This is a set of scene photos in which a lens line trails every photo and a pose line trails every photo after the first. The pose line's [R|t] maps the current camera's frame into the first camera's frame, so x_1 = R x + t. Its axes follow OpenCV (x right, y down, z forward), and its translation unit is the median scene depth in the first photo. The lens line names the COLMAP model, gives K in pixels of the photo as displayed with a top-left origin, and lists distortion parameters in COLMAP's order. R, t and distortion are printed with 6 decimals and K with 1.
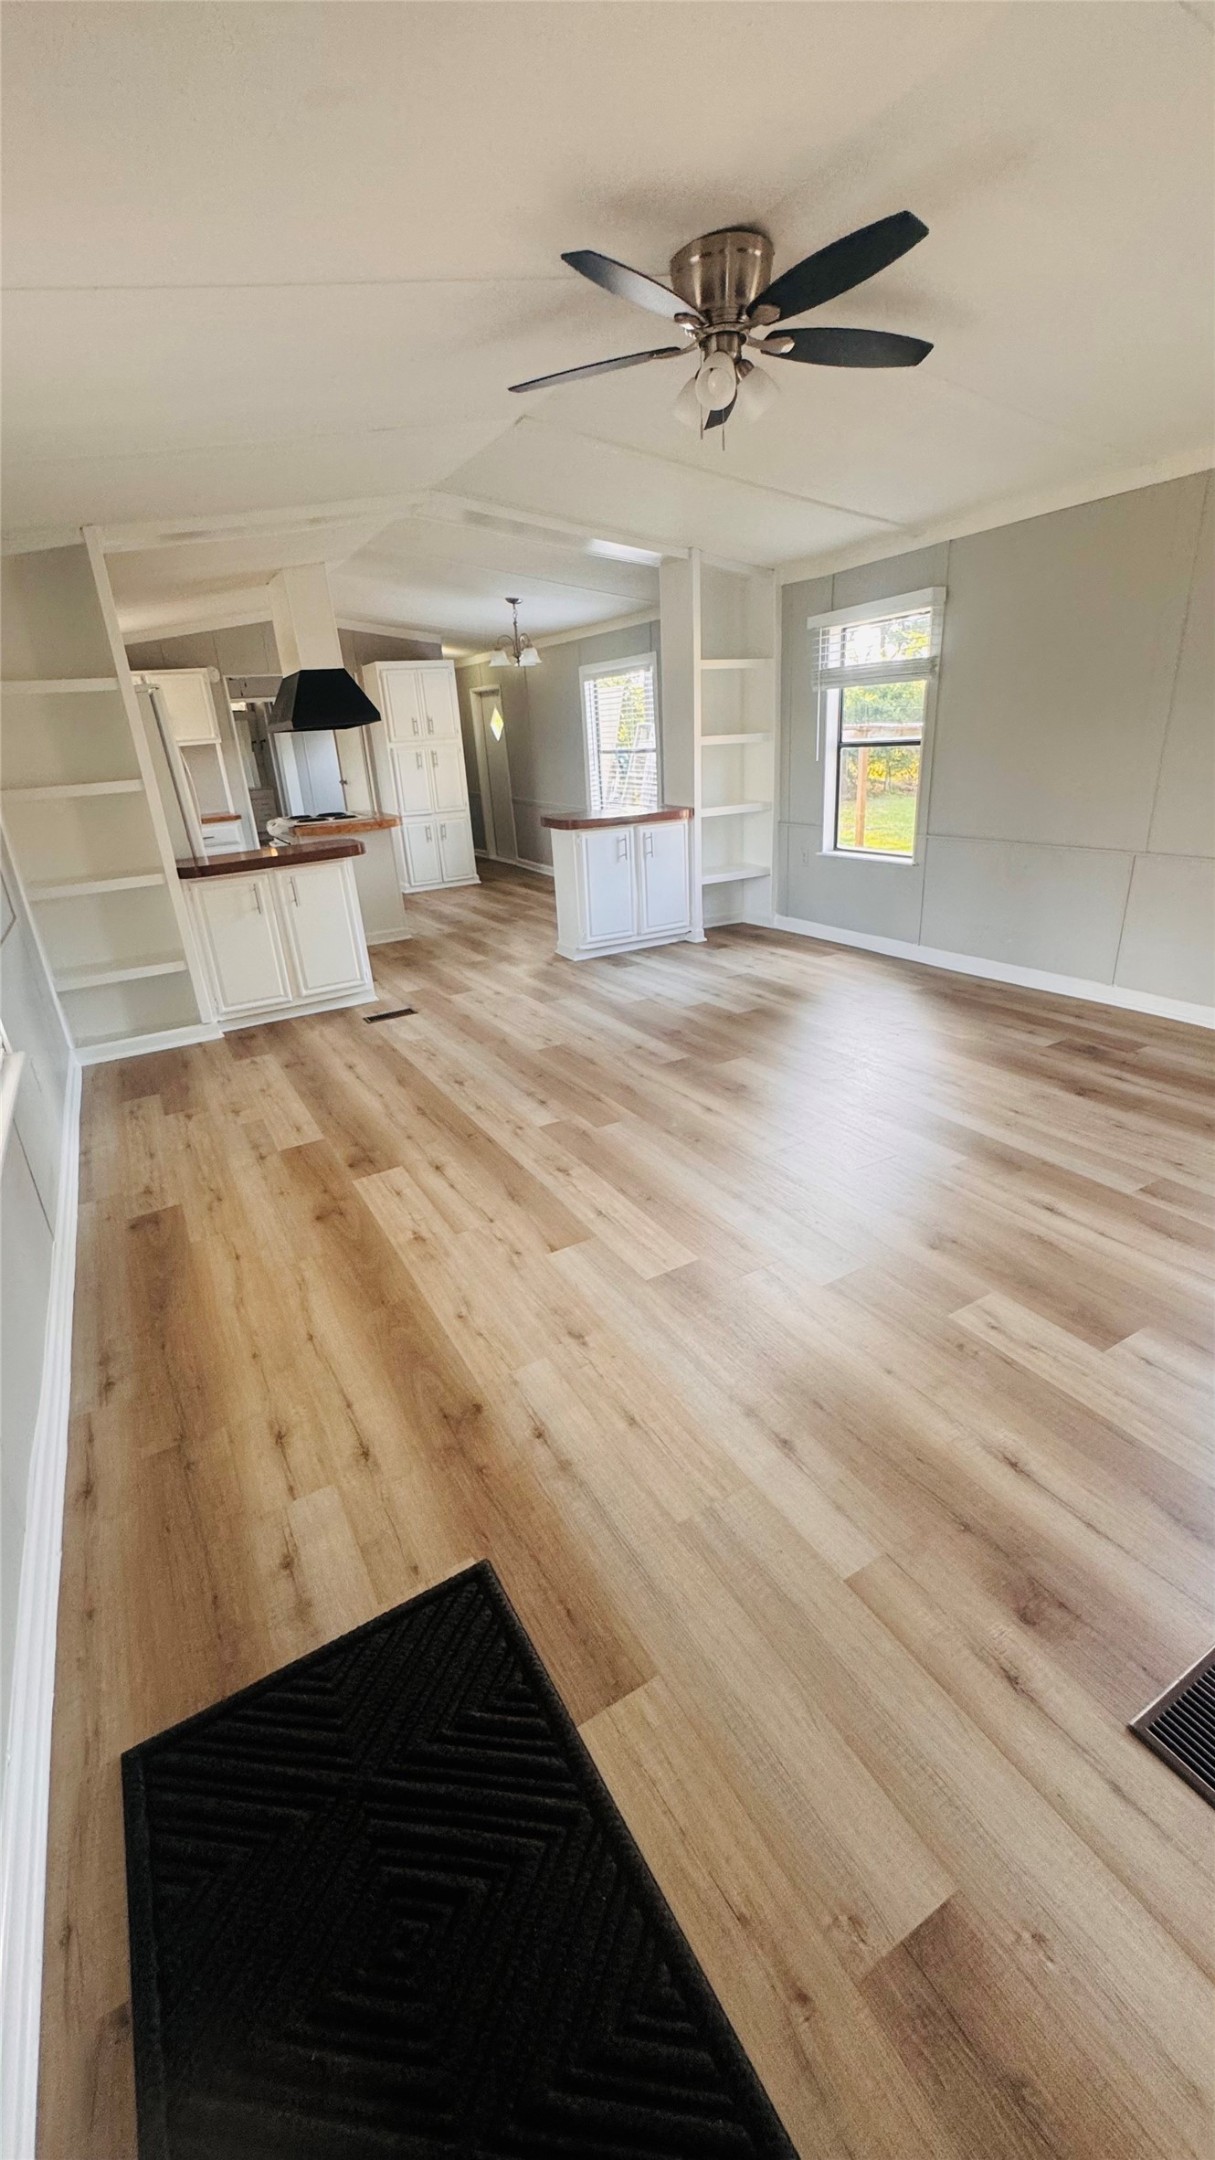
lens RADIAL K [[874.1, 0, 607.8], [0, 874.1, 1074.6], [0, 0, 1]] dist [-0.002646, -0.000027]
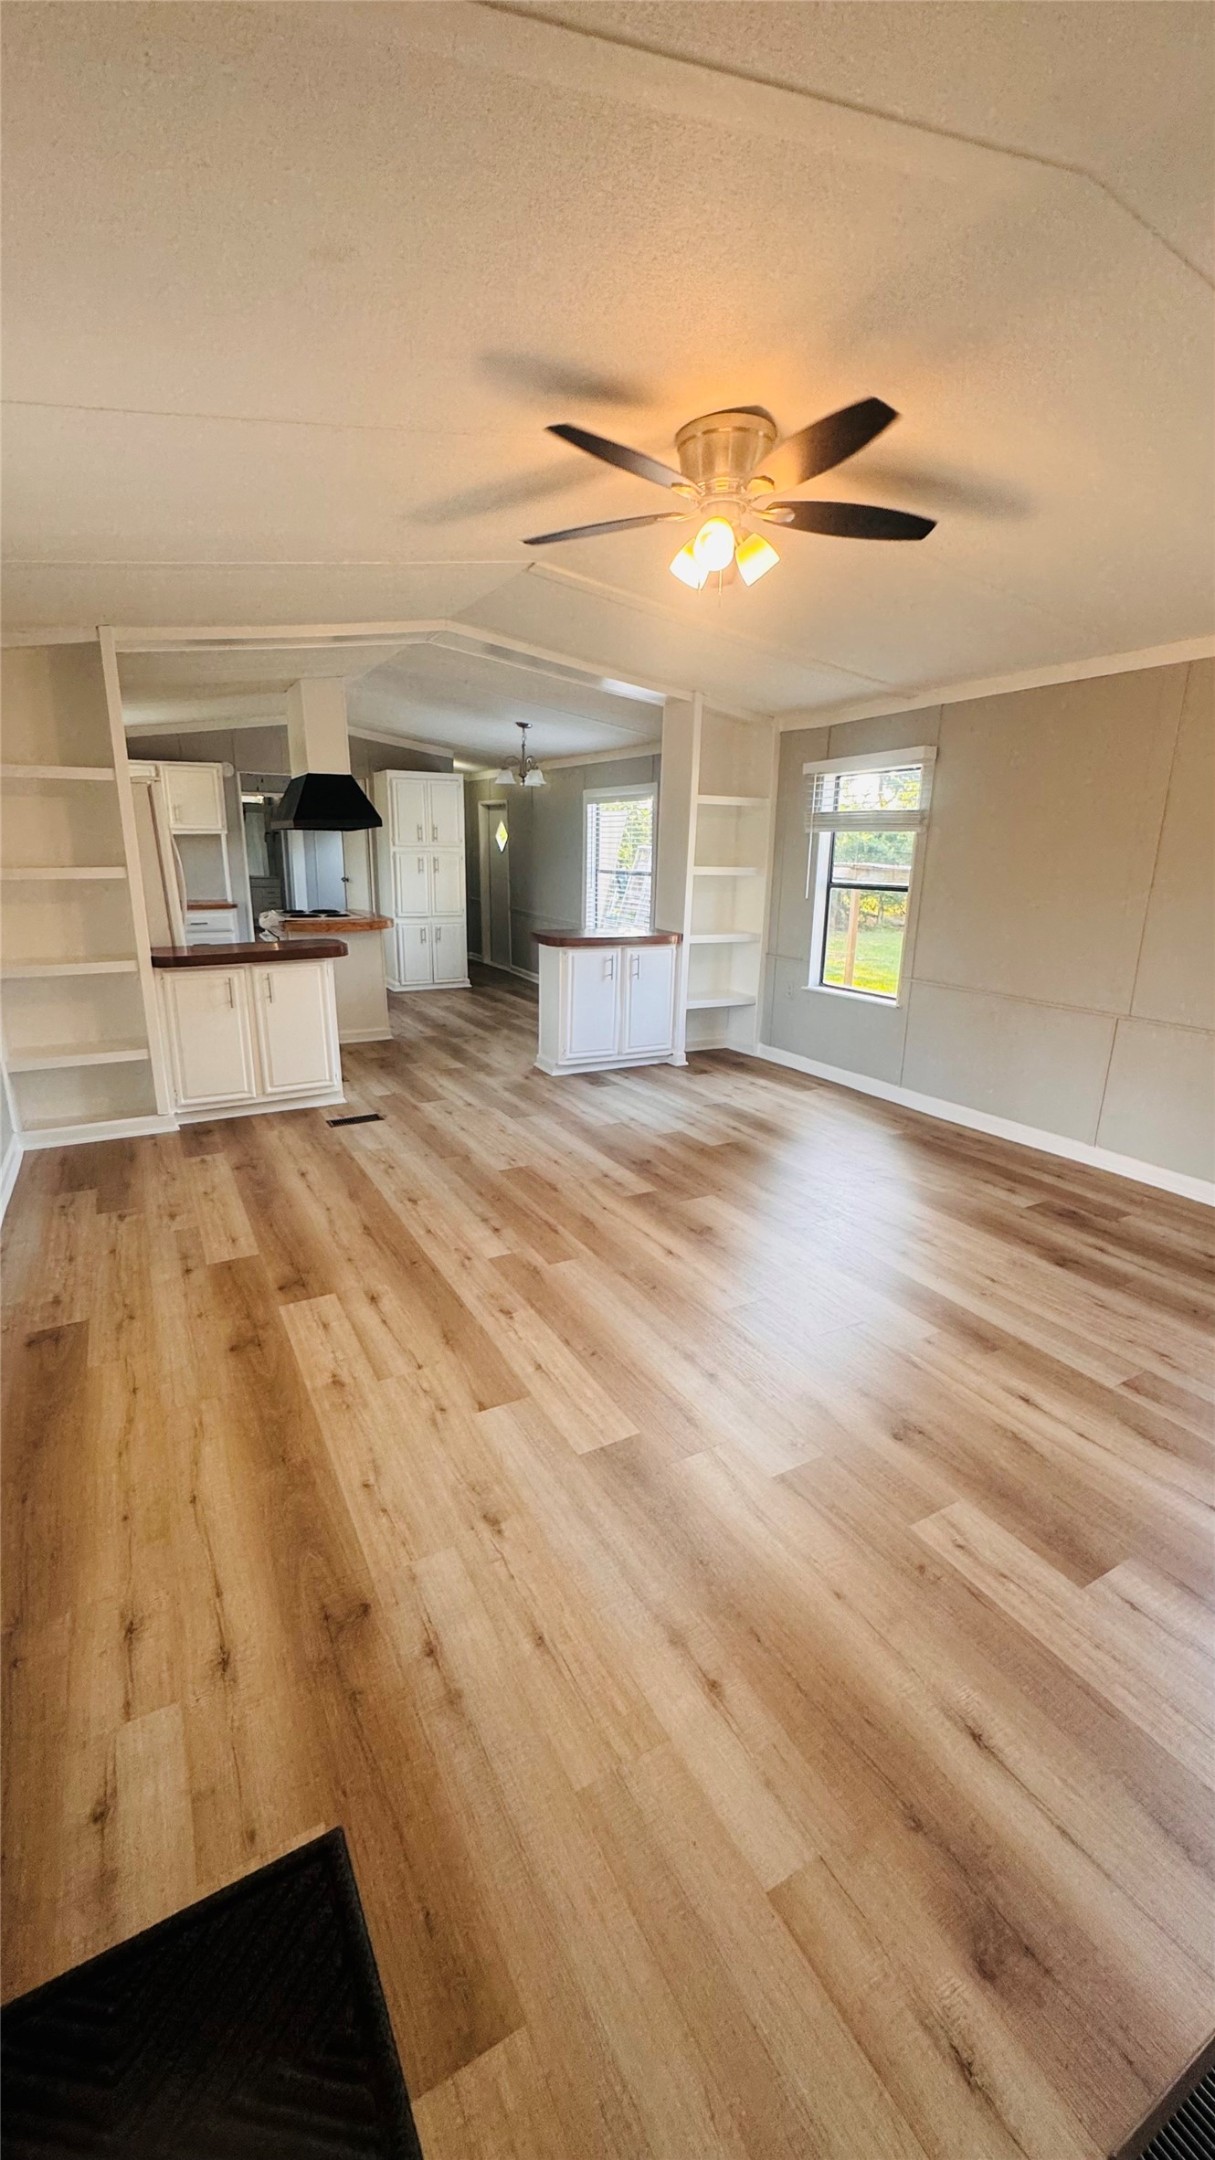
lens RADIAL K [[868.7, 0, 607.8], [0, 868.7, 1077.7], [0, 0, 1]] dist [-0.004278, 0.000293]
pose [[0.997215, 0.073917, 0.009972, 0.024628], [-0.072287, 0.990736, -0.114964, -0.033375], [-0.018378, 0.113922, 0.993320, 0.045880]]
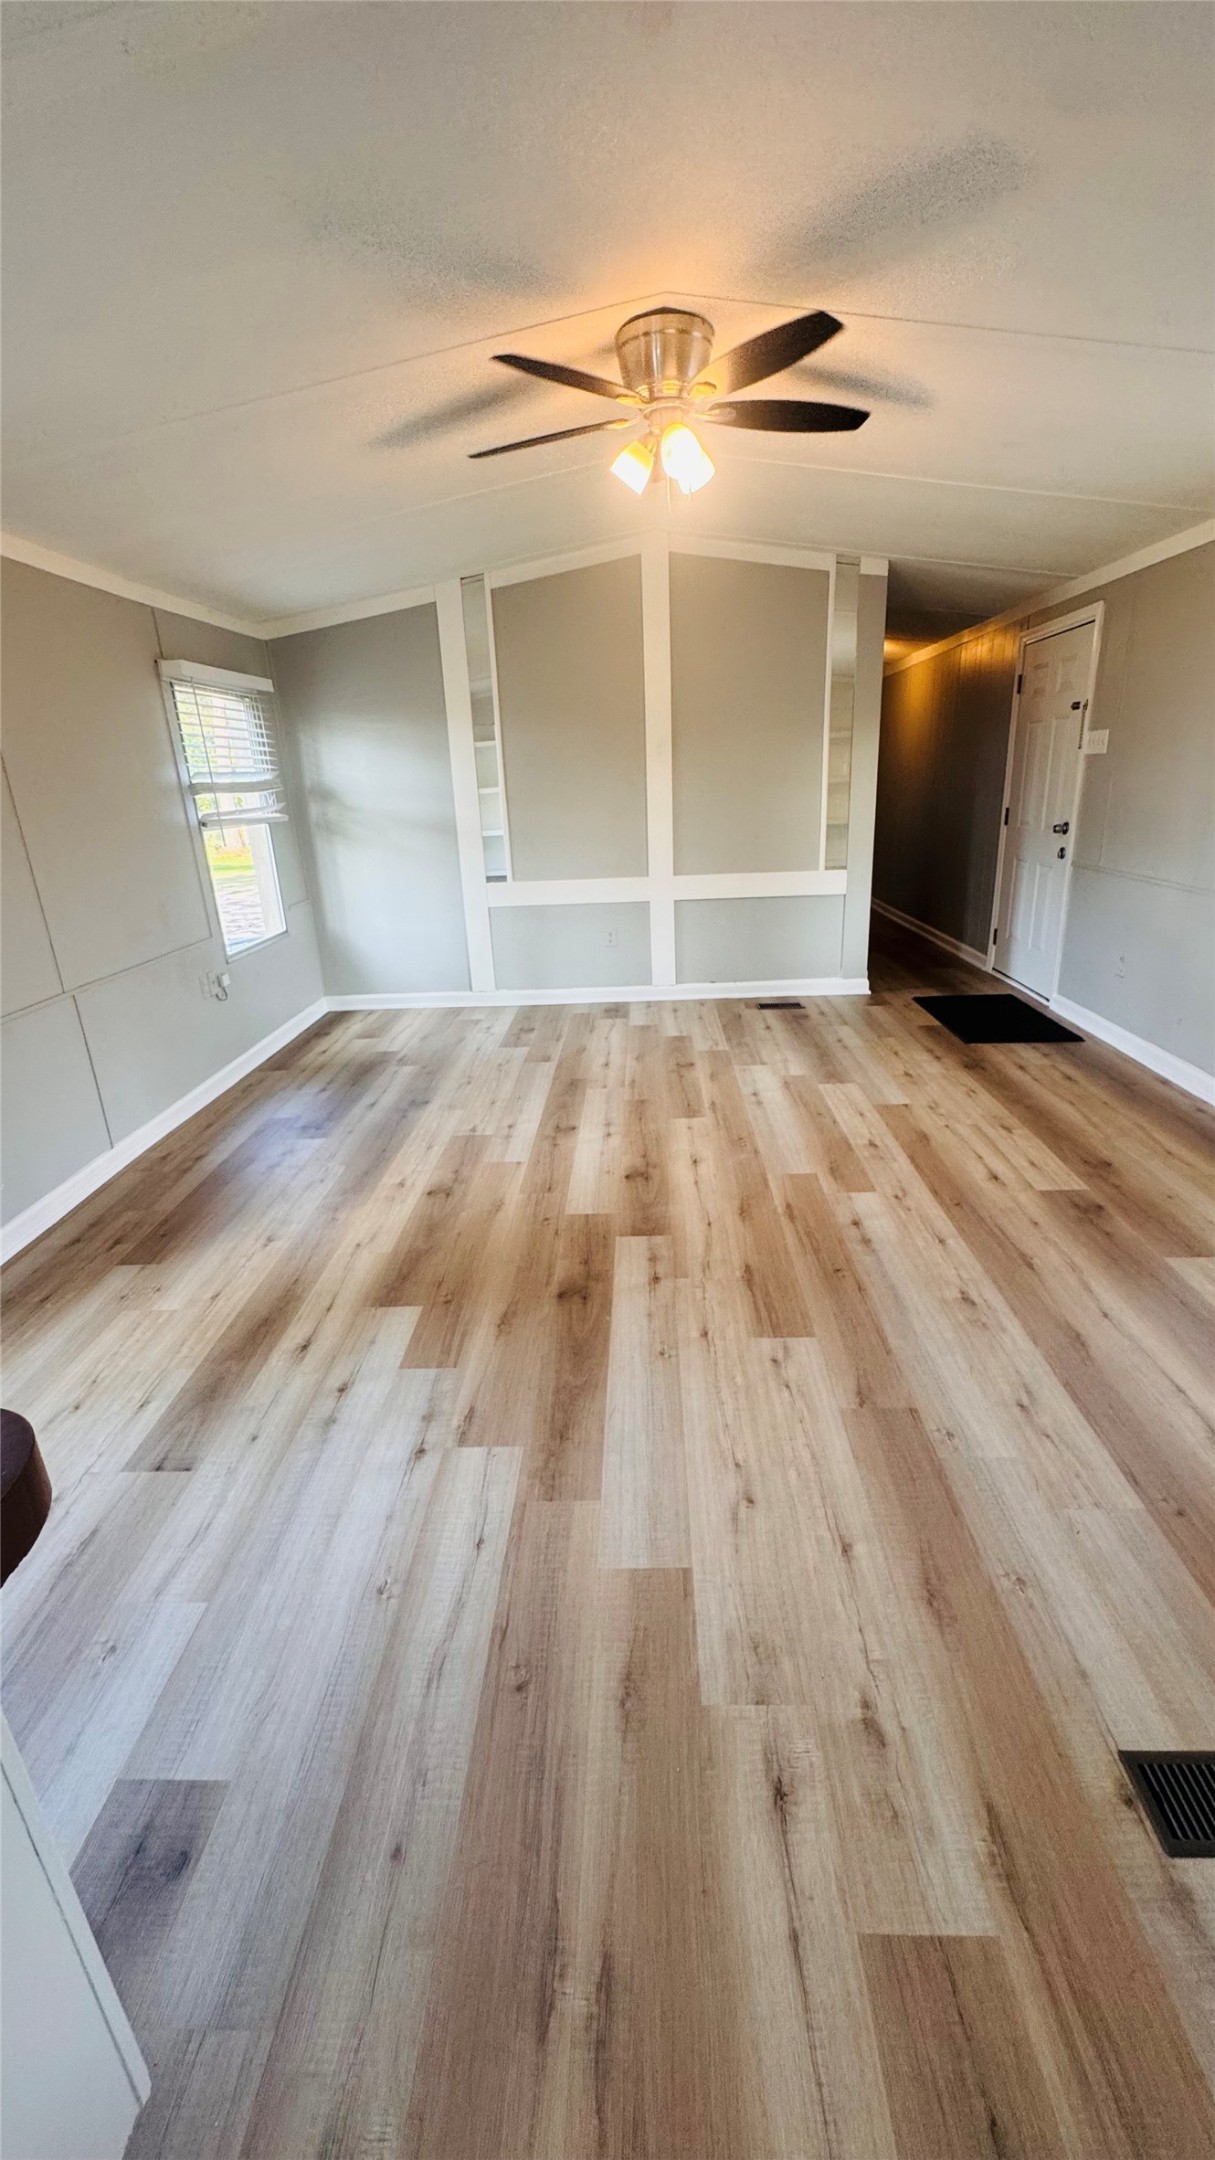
lens RADIAL K [[868.7, 0, 607.8], [0, 868.7, 1077.7], [0, 0, 1]] dist [-0.004278, 0.000293]
pose [[-0.849030, -0.074175, 0.523111, -0.290458], [0.283647, 0.771323, 0.569741, -0.590346], [-0.445748, 0.632106, -0.633837, 1.547203]]
